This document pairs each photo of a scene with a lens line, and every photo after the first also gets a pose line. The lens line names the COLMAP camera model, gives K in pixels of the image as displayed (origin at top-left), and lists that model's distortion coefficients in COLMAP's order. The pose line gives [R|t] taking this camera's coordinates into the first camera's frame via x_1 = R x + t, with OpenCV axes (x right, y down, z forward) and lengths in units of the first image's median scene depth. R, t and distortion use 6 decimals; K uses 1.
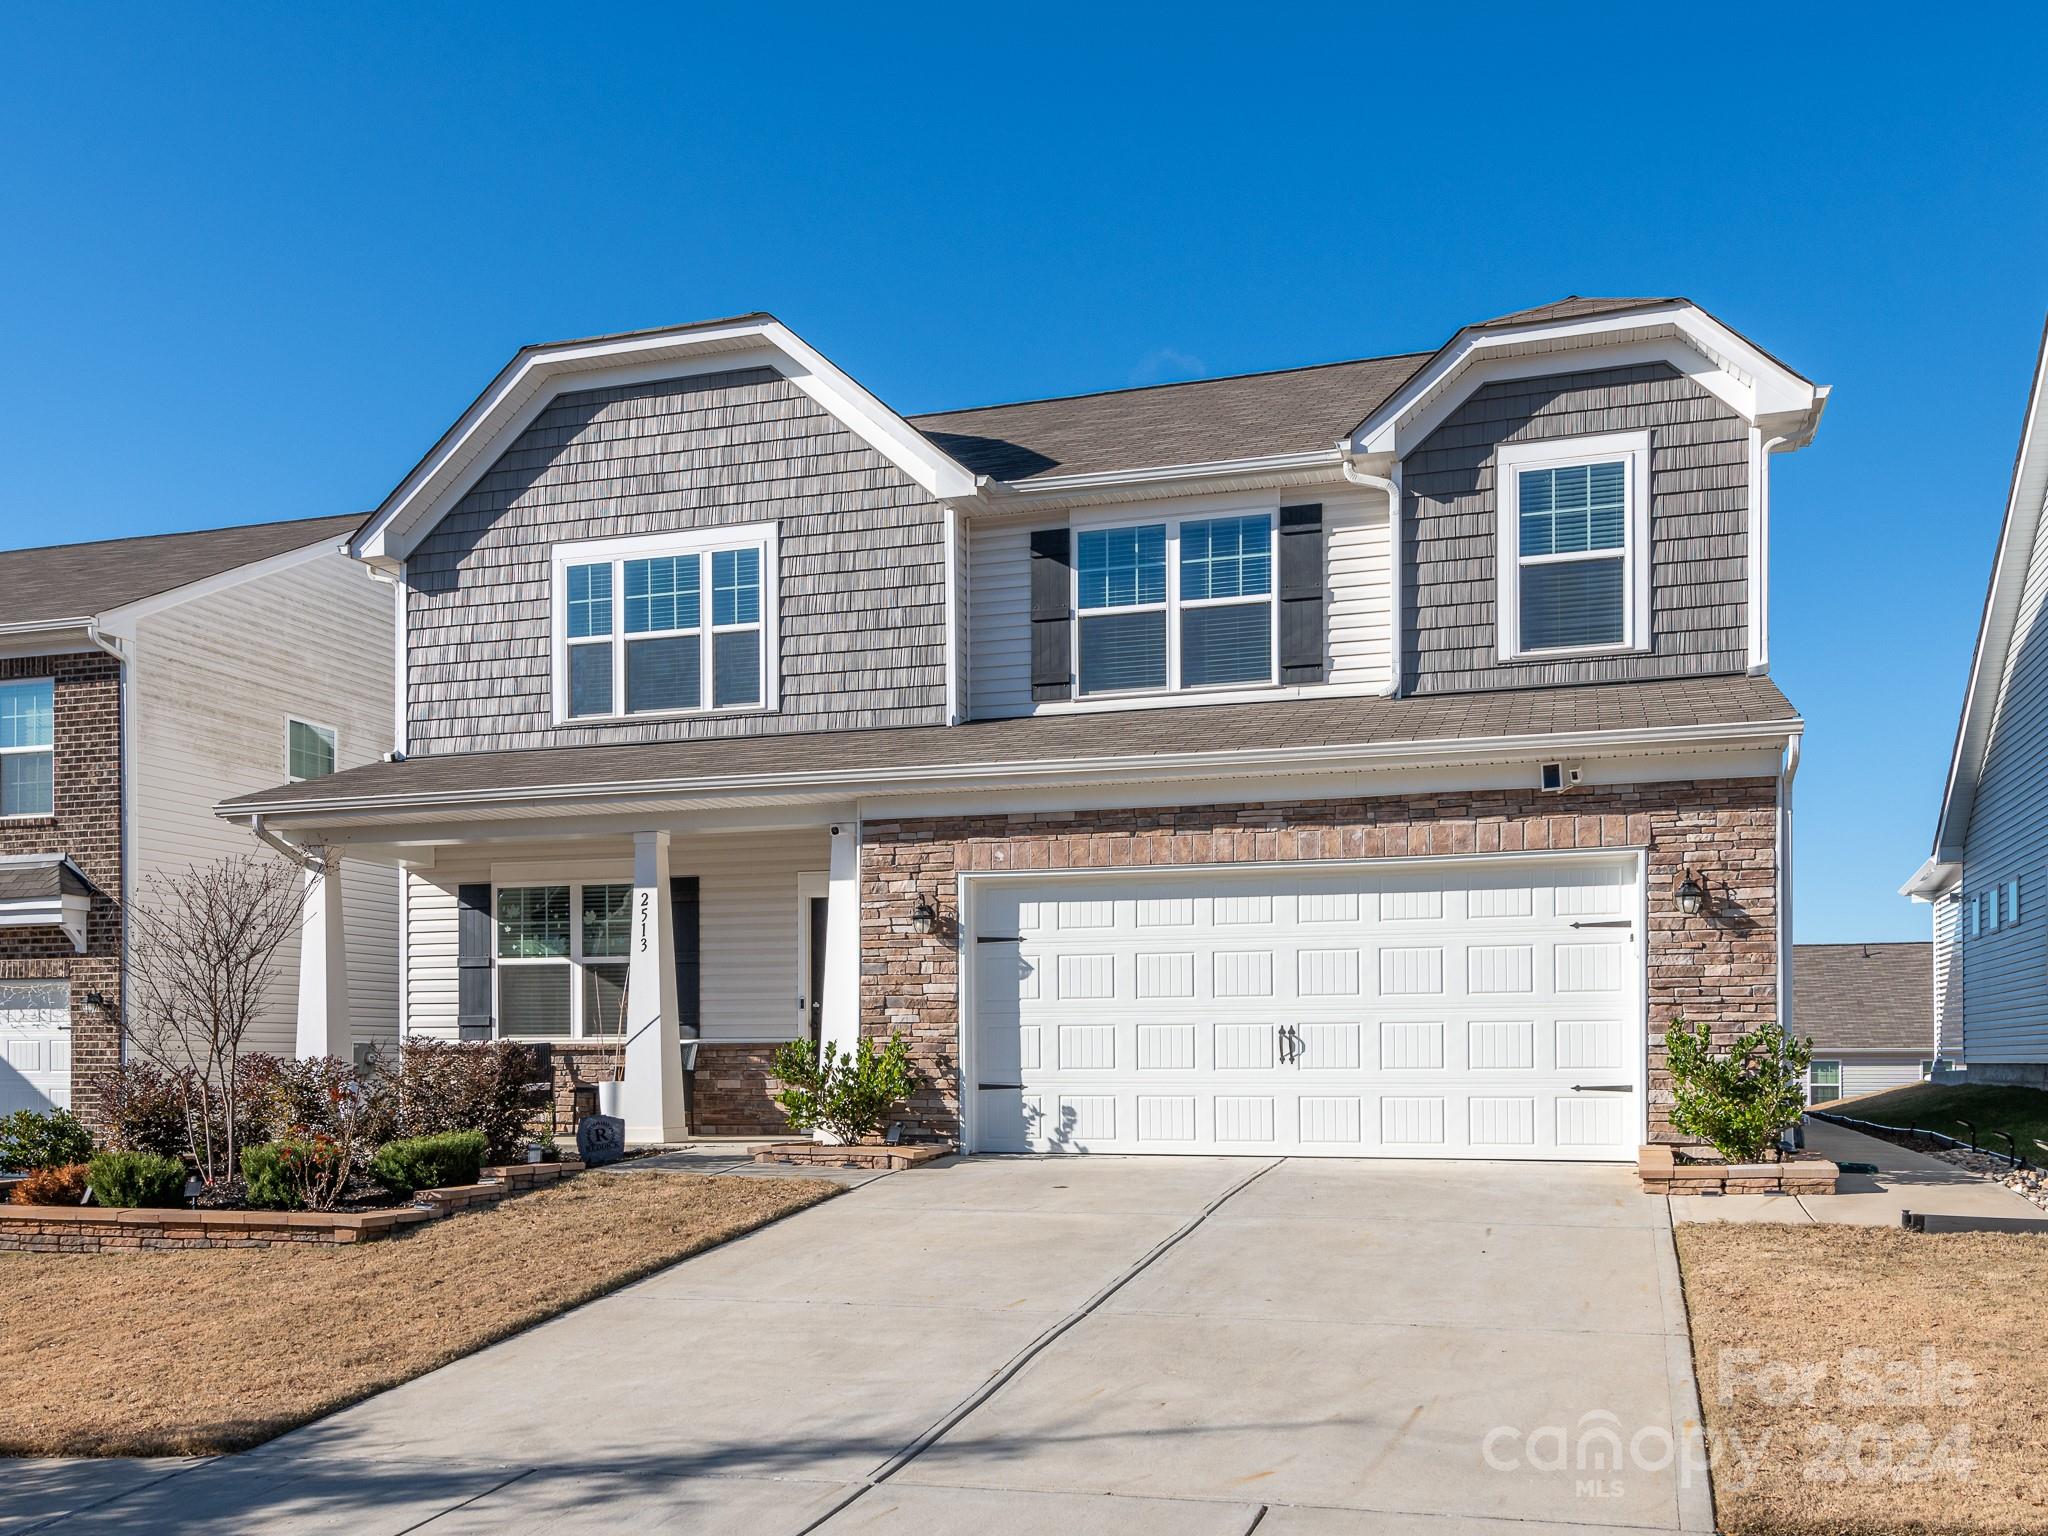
lens RADIAL K [[1528.2, 0, 1028.0], [0, 1528.2, 1059.7], [0, 0, 1]] dist [0.002653, 0.001346]
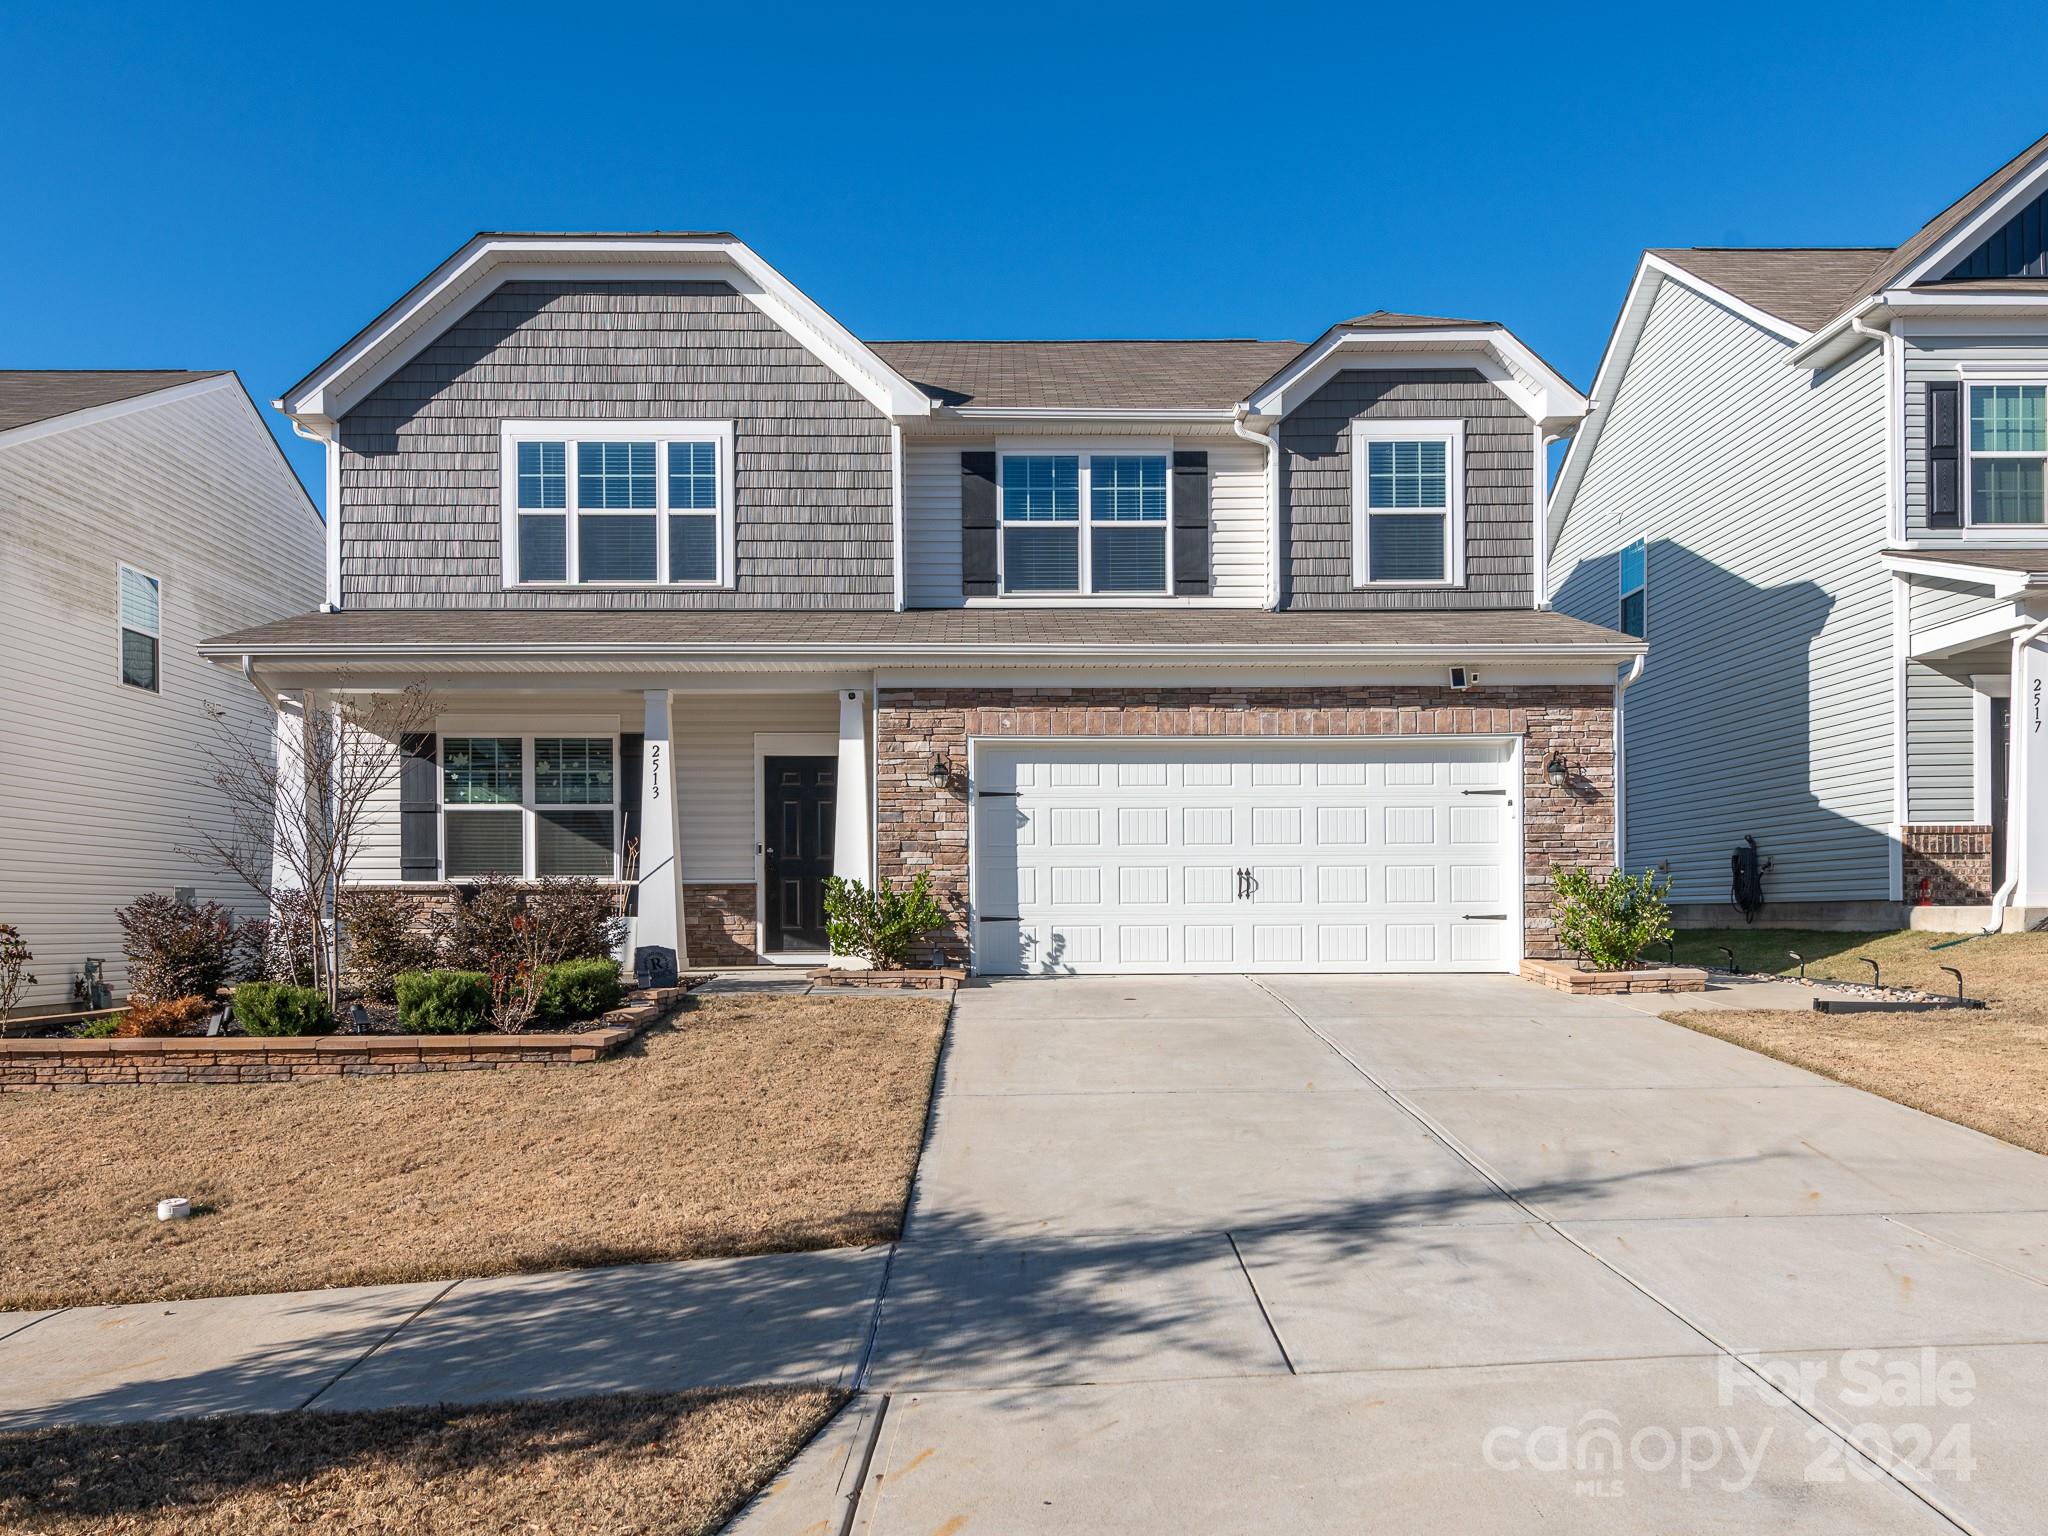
lens RADIAL K [[1270.5, 0, 1021.4], [0, 1270.5, 912.0], [0, 0, 1]] dist [0.005493, -0.002941]
pose [[0.961848, -0.001667, 0.273580, -0.234105], [0.001248, 0.999998, 0.001705, 0.009259], [-0.273583, -0.001299, 0.961848, 0.044124]]
